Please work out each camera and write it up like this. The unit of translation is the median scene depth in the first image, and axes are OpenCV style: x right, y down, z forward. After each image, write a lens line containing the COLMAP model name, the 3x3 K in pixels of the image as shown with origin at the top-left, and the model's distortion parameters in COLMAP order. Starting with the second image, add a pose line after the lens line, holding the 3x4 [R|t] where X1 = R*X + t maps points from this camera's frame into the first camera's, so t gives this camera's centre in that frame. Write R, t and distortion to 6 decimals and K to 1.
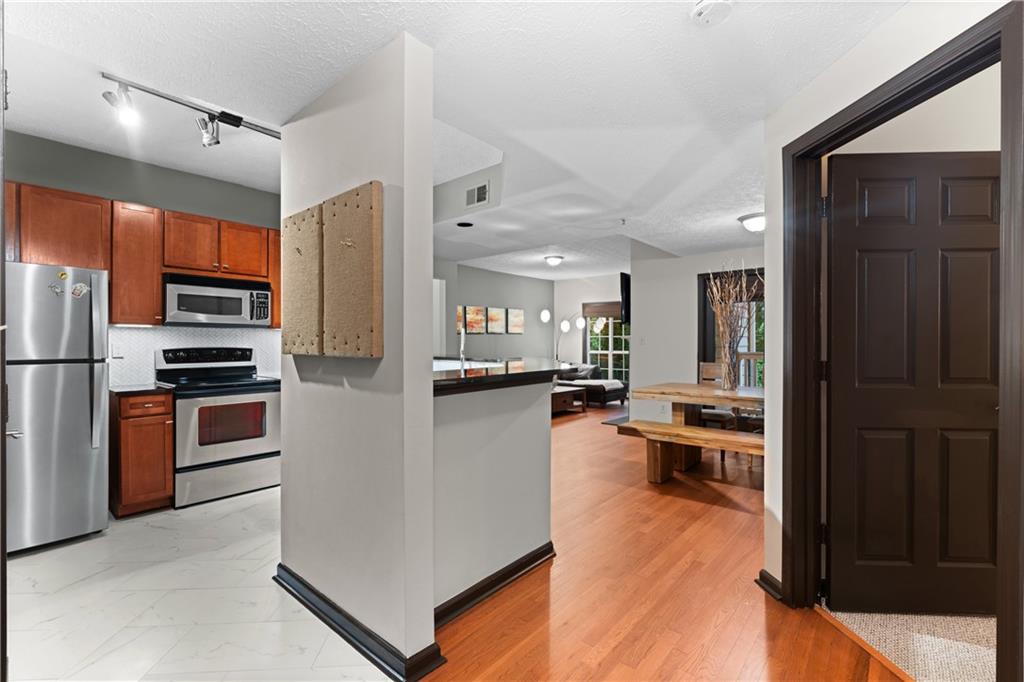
lens RADIAL K [[453.3, 0, 511.0], [0, 453.3, 342.8], [0, 0, 1]] dist [0.006271, 0.000476]
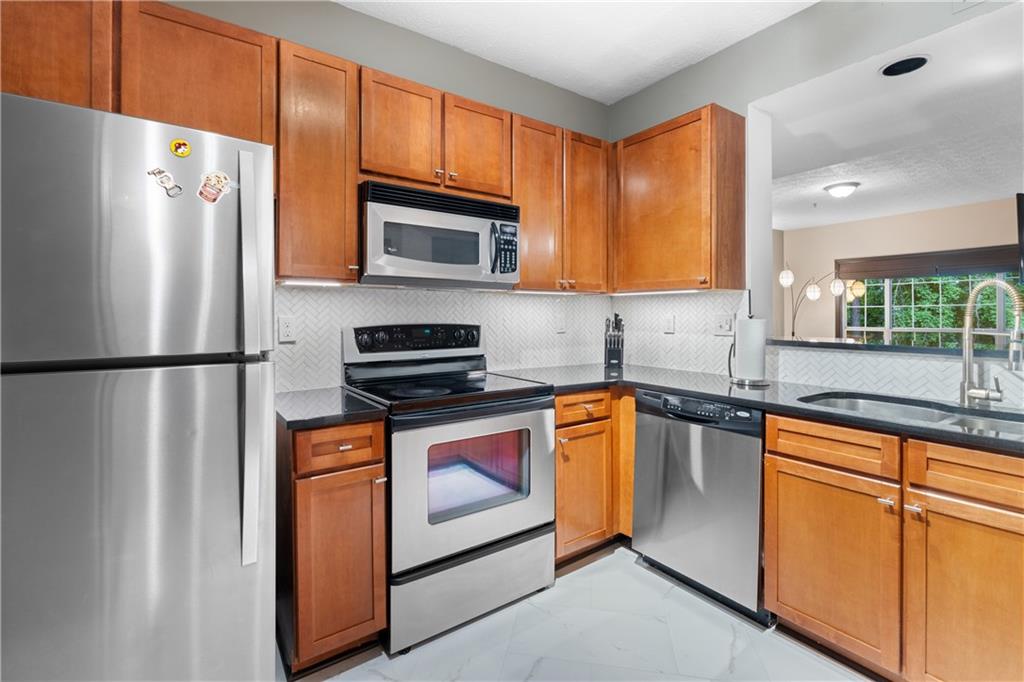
lens RADIAL K [[460.7, 0, 513.4], [0, 460.7, 317.0], [0, 0, 1]] dist [-0.000289, -0.000340]
pose [[0.971816, -0.001272, -0.235736, -0.405919], [0.001576, 0.999998, 0.001103, 0.001215], [0.235734, -0.001444, 0.971816, 0.455579]]
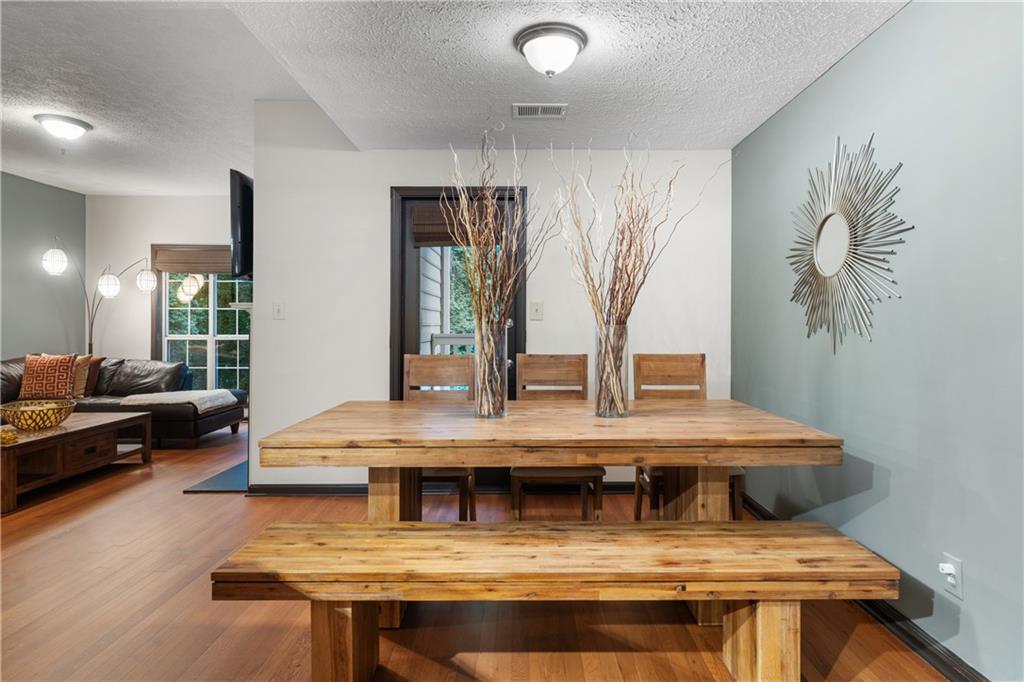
lens RADIAL K [[559.8, 0, 529.4], [0, 559.8, 325.0], [0, 0, 1]] dist [-0.000015, -0.001016]
pose [[0.750493, 0.000822, 0.660878, 0.145933], [-0.000990, 1.000000, -0.000119, 0.013421], [-0.660877, -0.000565, 0.750494, 0.574814]]
